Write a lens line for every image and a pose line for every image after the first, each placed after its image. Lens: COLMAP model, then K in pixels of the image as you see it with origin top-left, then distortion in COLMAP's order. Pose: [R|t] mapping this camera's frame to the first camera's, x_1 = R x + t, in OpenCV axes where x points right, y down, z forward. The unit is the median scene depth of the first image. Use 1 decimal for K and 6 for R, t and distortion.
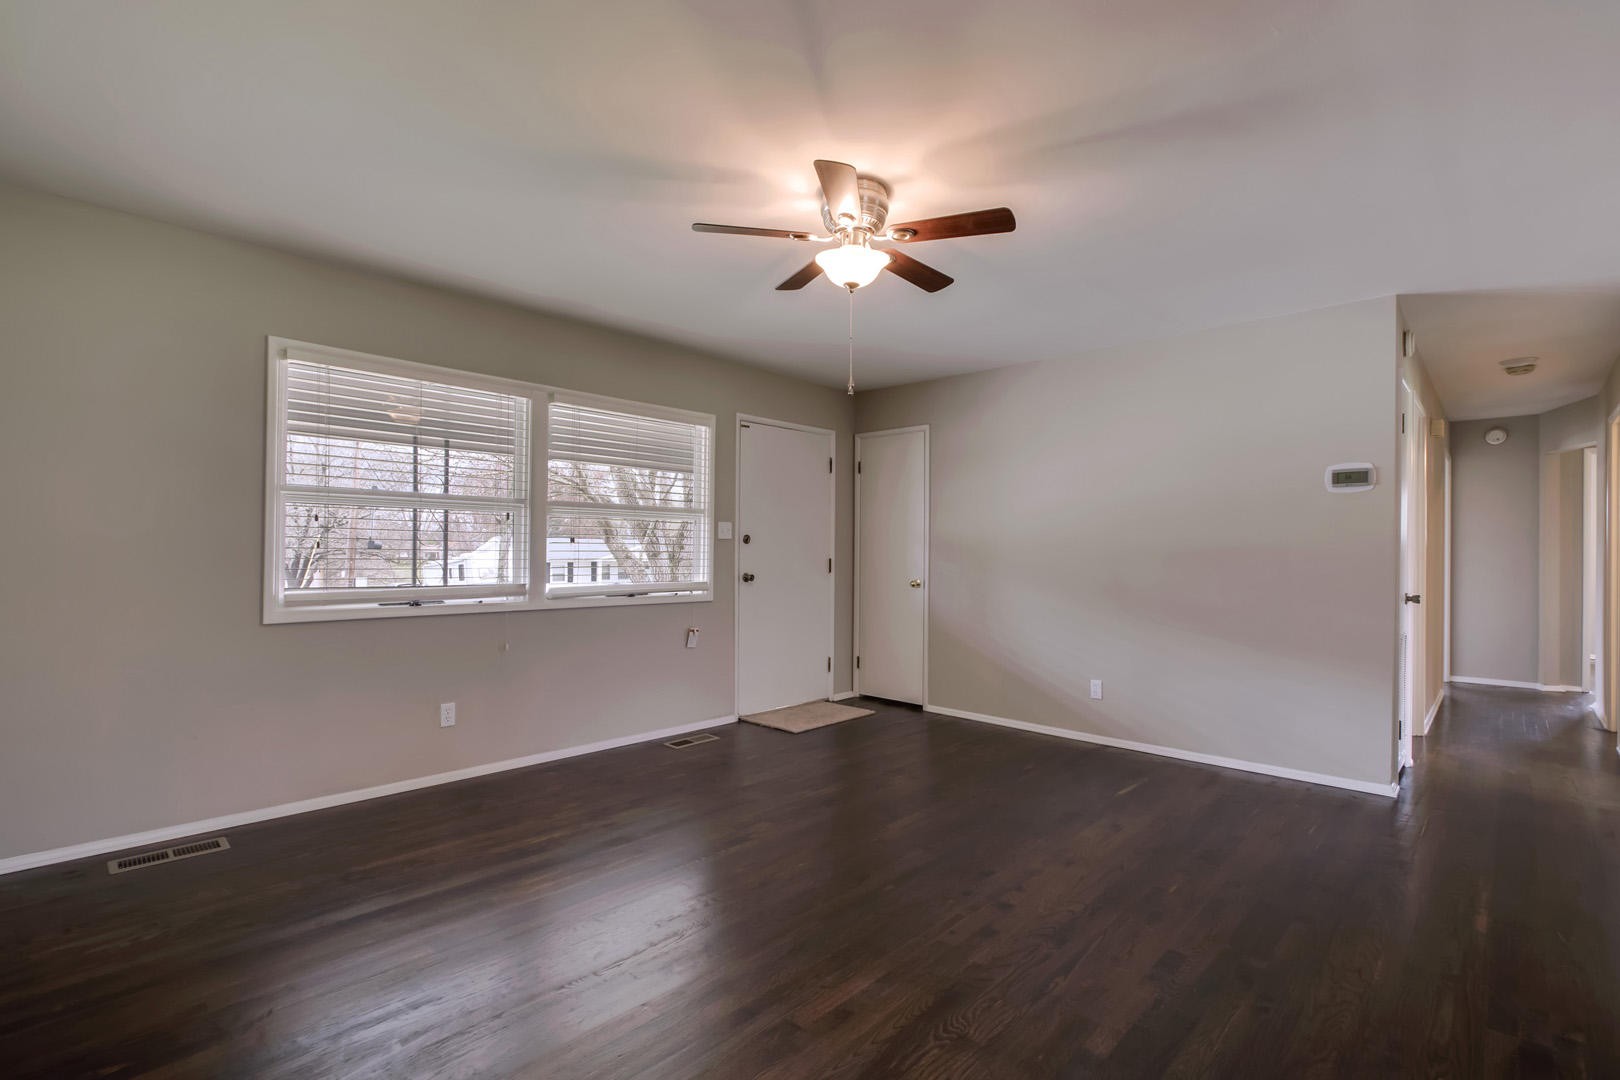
lens RADIAL K [[749.1, 0, 800.5], [0, 749.1, 549.0], [0, 0, 1]] dist [-0.019765, 0.000148]
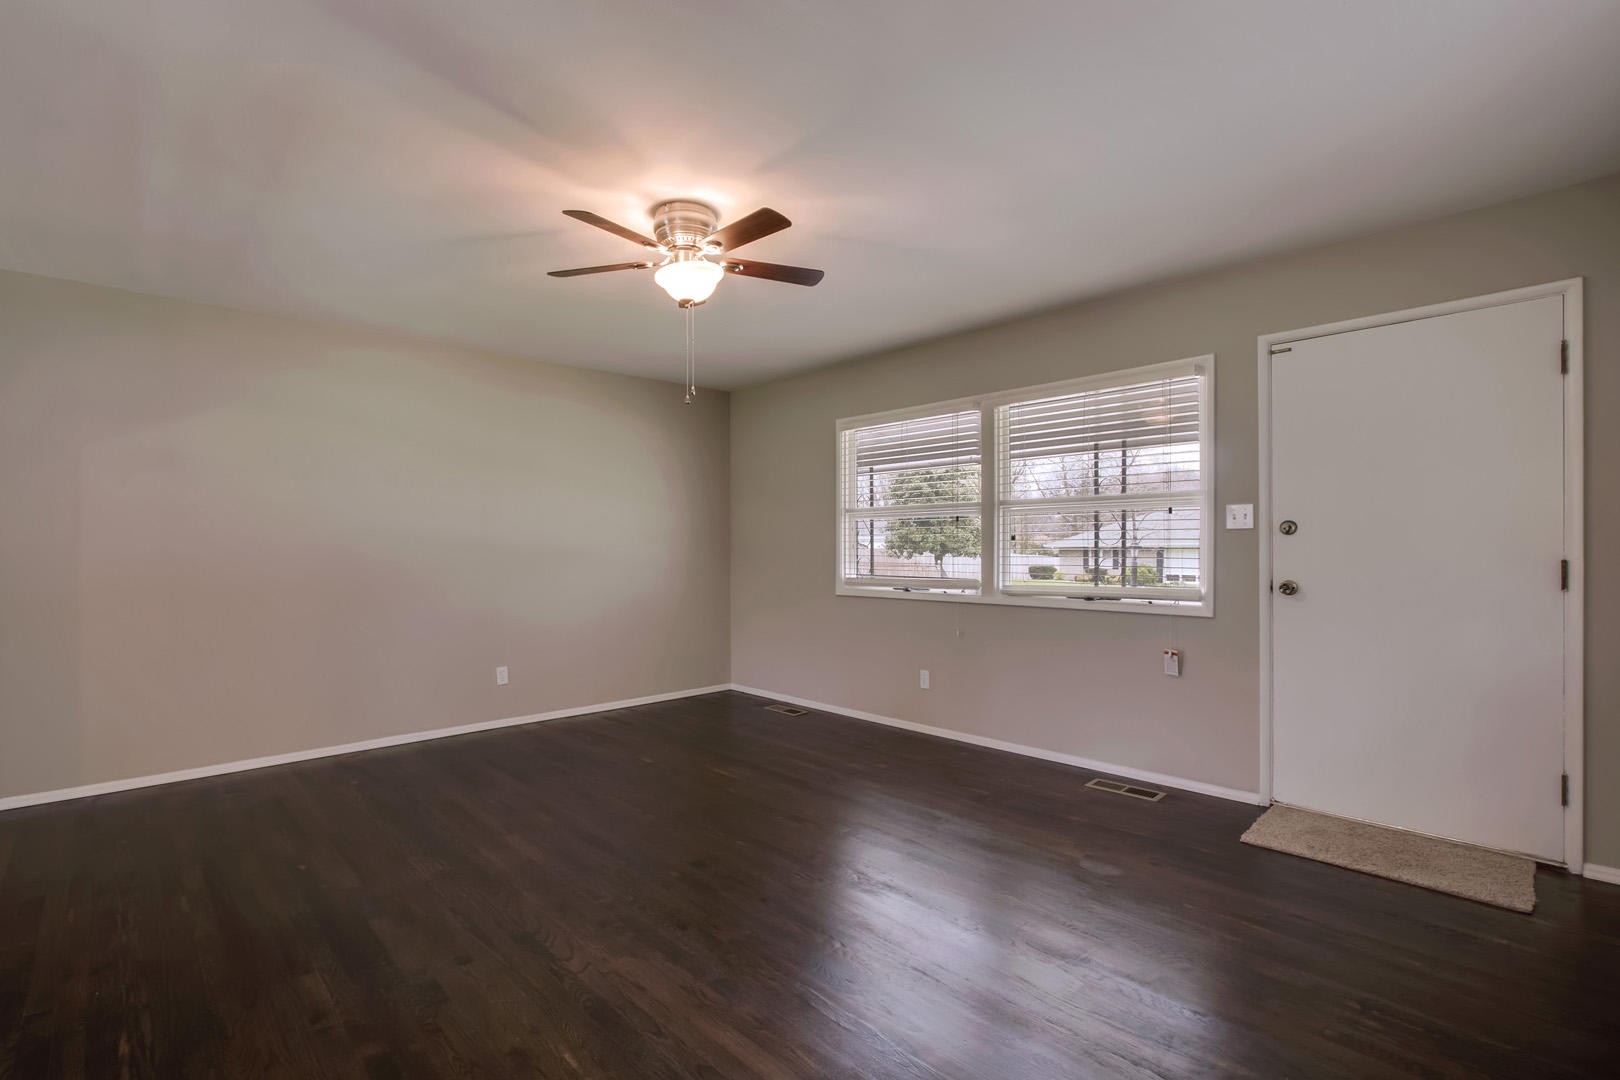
lens RADIAL K [[752.6, 0, 805.8], [0, 752.6, 552.0], [0, 0, 1]] dist [-0.003659, -0.000094]
pose [[-0.044833, -0.003953, -0.998987, 0.648701], [0.004801, 0.999980, -0.004173, 0.009431], [0.998983, -0.004983, -0.044813, 0.693528]]
